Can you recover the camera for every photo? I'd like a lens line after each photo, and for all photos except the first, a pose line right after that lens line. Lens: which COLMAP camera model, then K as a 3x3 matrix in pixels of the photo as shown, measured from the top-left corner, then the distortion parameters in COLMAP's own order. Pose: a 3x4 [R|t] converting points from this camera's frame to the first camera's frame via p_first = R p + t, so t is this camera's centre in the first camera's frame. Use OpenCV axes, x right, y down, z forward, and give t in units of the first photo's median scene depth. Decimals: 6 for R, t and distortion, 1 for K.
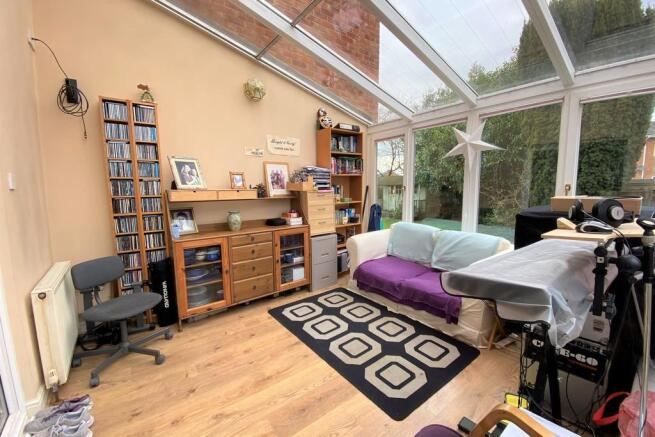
lens RADIAL K [[268.5, 0, 329.9], [0, 268.5, 218.5], [0, 0, 1]] dist [-0.004351, -0.000338]
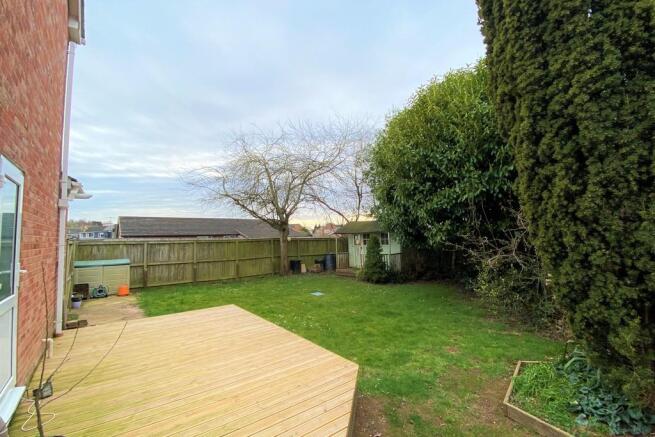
lens RADIAL K [[281.7, 0, 325.7], [0, 281.7, 219.7], [0, 0, 1]] dist [-0.001127, -0.000167]
pose [[0.999493, -0.005775, -0.031303, 0.339339], [0.000047, 0.983668, -0.179995, -0.040944], [0.031832, 0.179902, 0.983169, 0.420625]]
